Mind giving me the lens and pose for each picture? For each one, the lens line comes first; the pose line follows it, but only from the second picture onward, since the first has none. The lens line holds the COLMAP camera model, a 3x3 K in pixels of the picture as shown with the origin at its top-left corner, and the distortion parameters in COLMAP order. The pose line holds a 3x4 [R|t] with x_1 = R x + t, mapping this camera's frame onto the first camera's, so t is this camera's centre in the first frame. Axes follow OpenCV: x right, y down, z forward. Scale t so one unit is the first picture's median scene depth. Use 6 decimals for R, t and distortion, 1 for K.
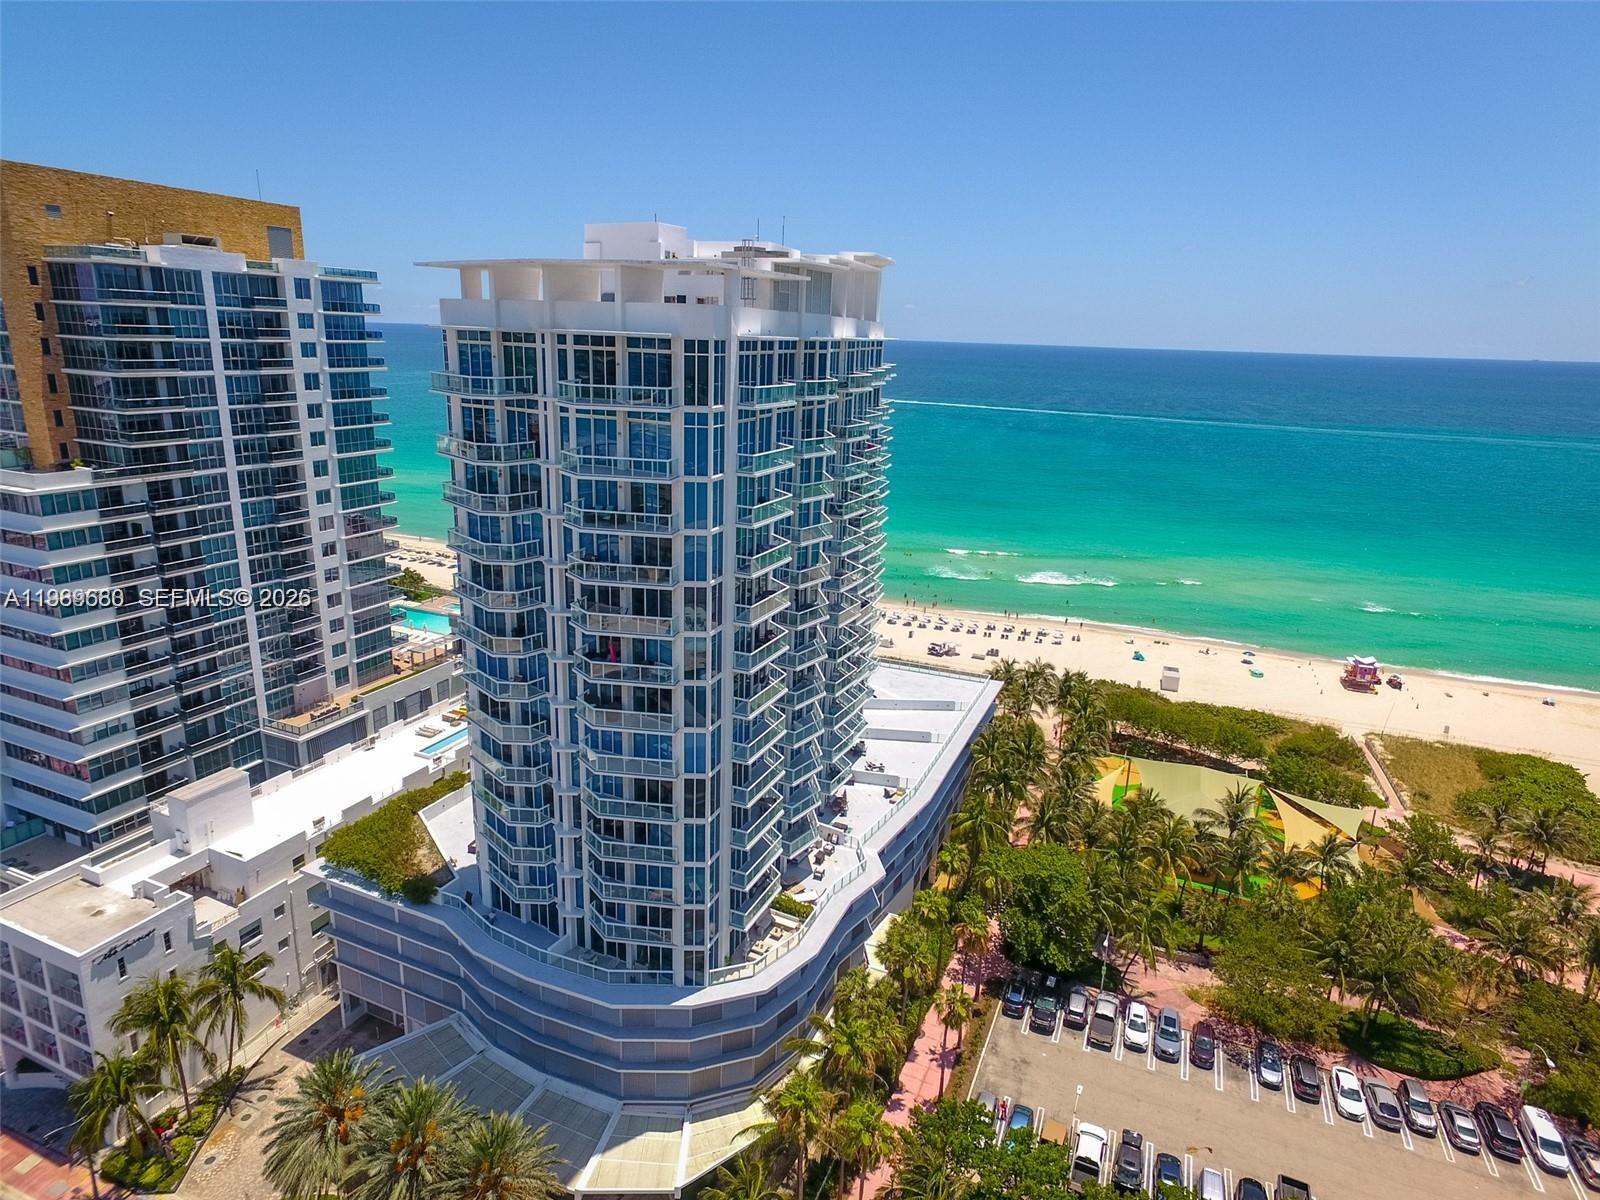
lens RADIAL K [[921.0, 0, 800.8], [0, 921.0, 581.4], [0, 0, 1]] dist [-0.016465, 0.027811]
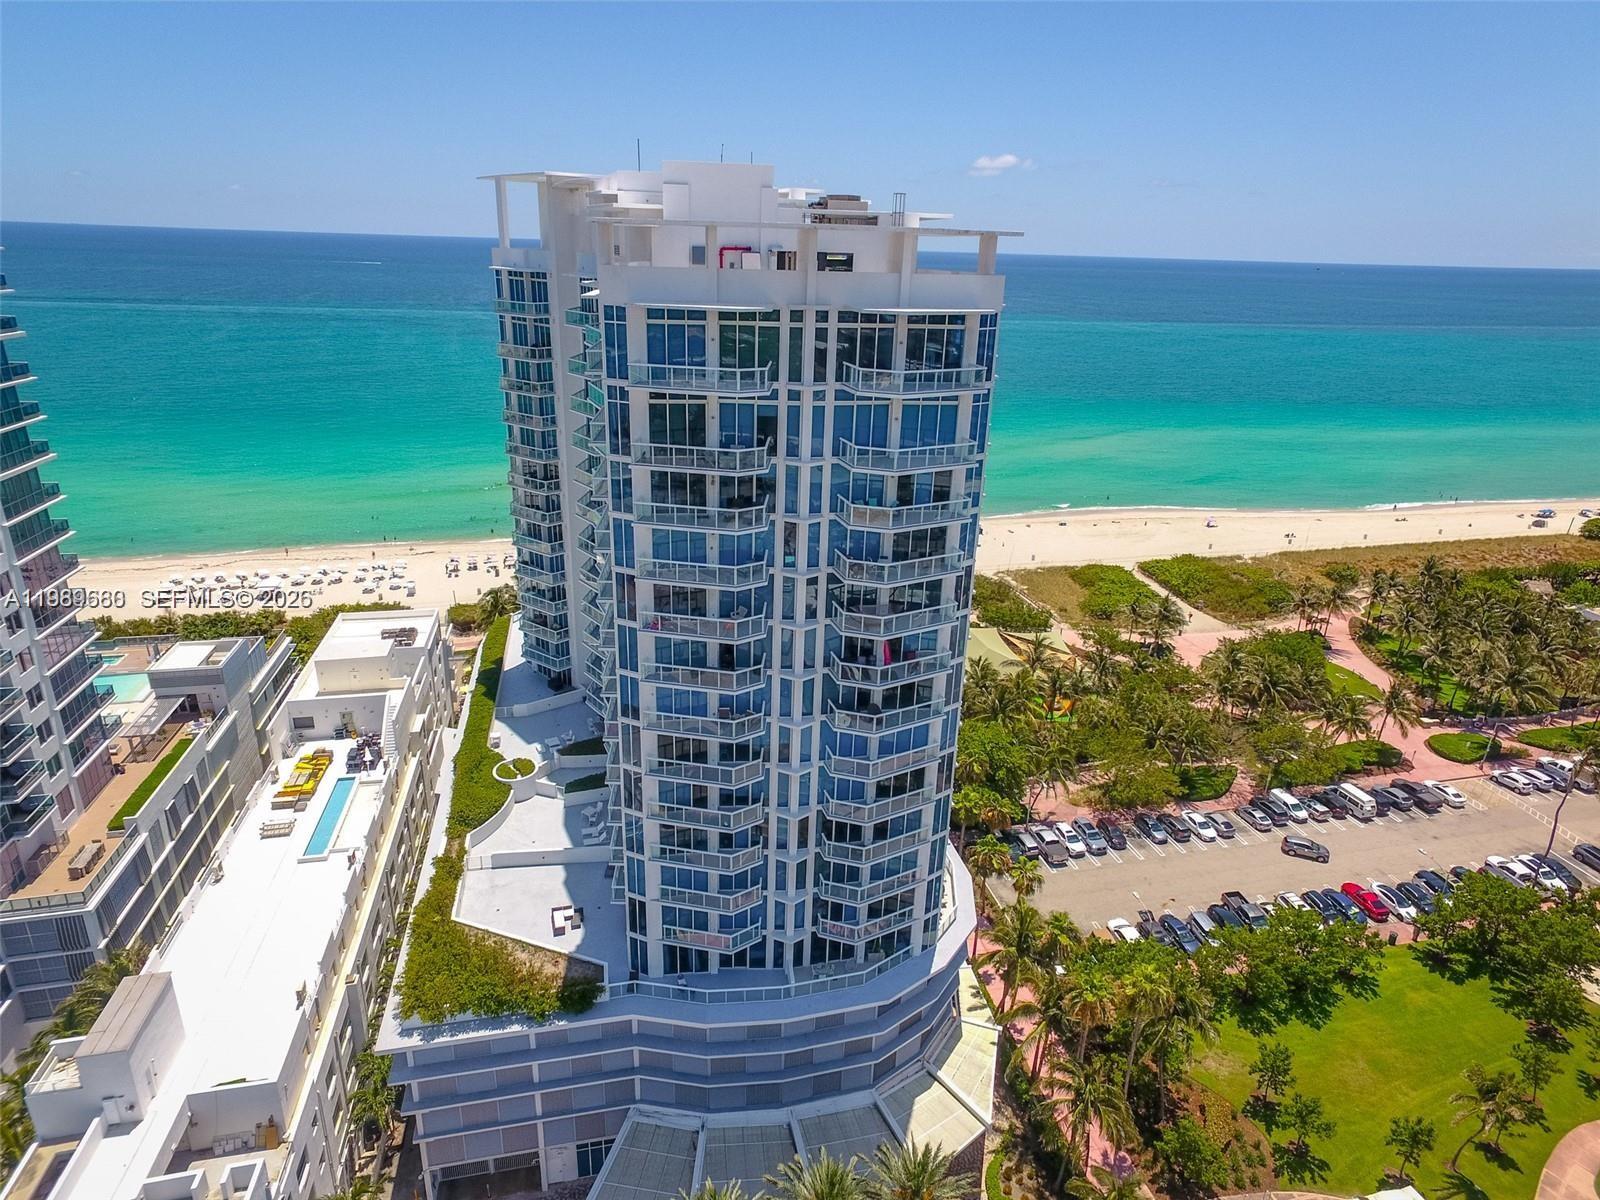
lens RADIAL K [[921.0, 0, 800.8], [0, 921.0, 581.4], [0, 0, 1]] dist [-0.016465, 0.027811]
pose [[0.808196, -0.210899, 0.549856, -0.574784], [0.149632, 0.976575, 0.154634, -0.112814], [-0.569588, -0.042698, 0.820821, 0.209872]]
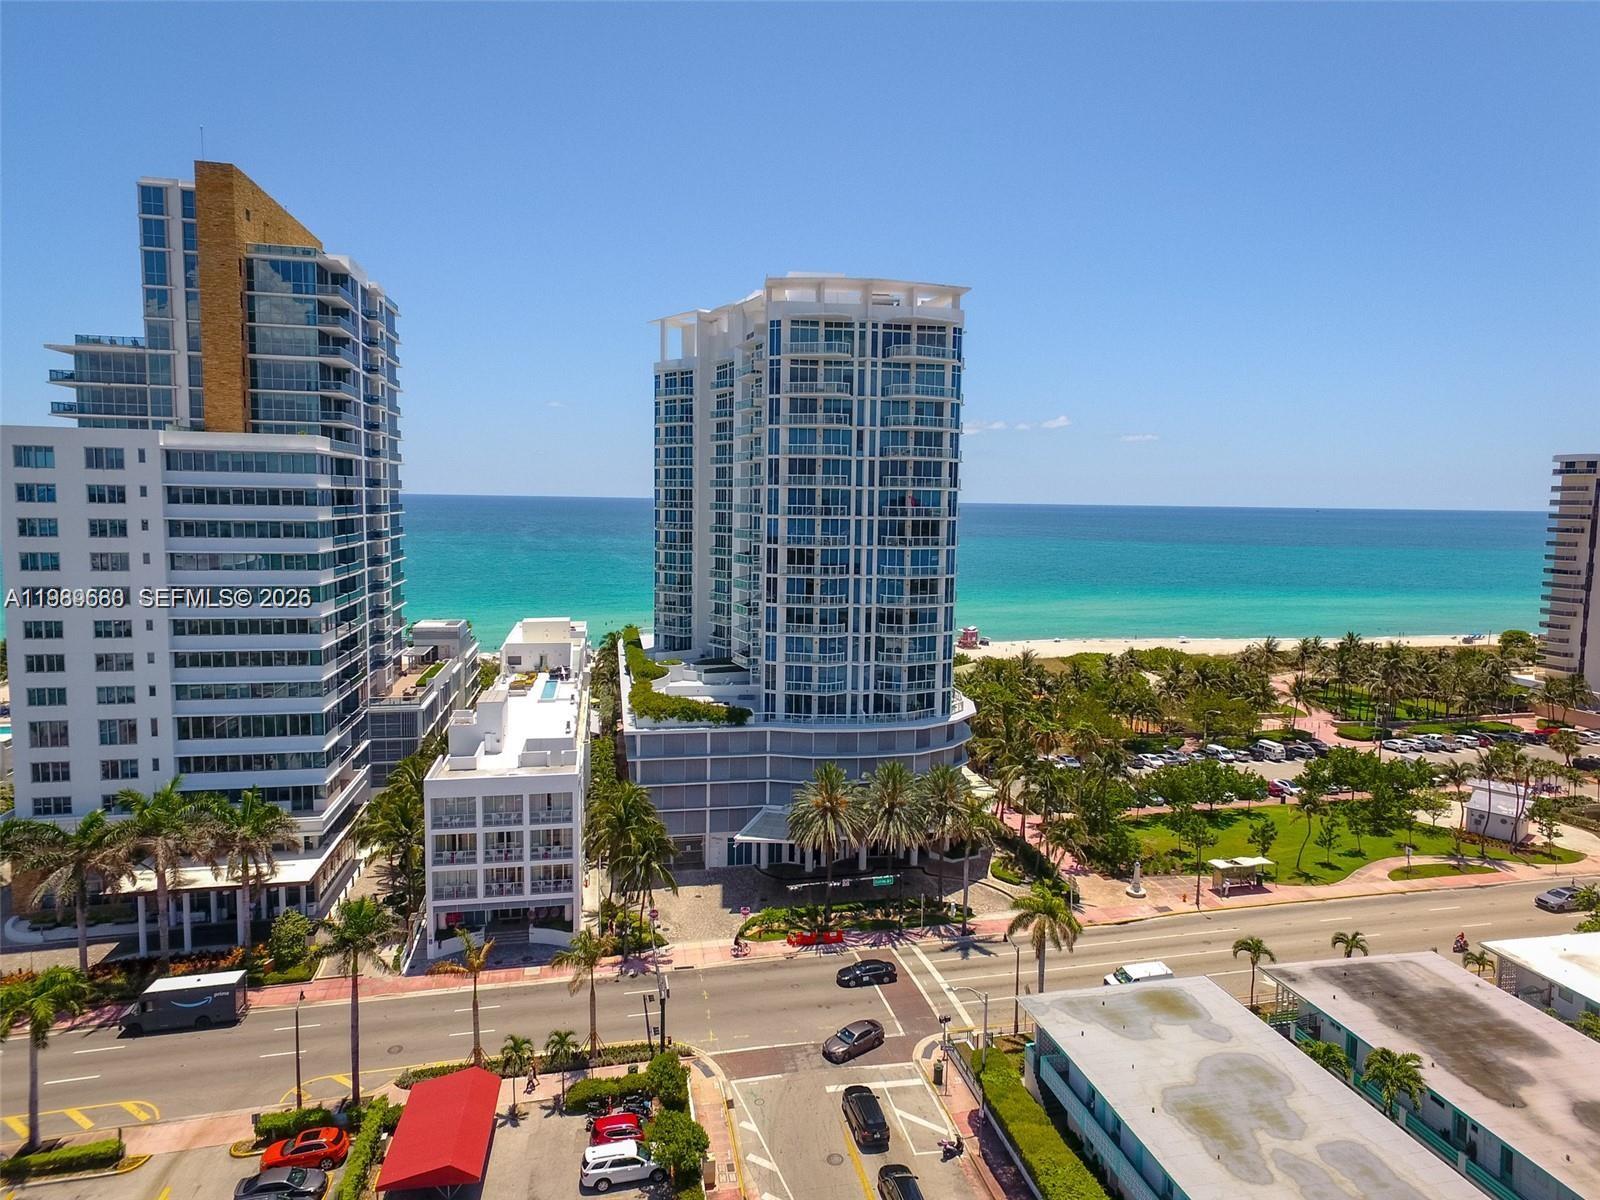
lens RADIAL K [[939.5, 0, 799.2], [0, 939.5, 580.7], [0, 0, 1]] dist [-0.021557, 0.030665]
pose [[0.816910, -0.071473, 0.572319, -1.036791], [0.160669, 0.981214, -0.106796, 0.277561], [-0.553934, 0.179197, 0.813047, -0.214721]]
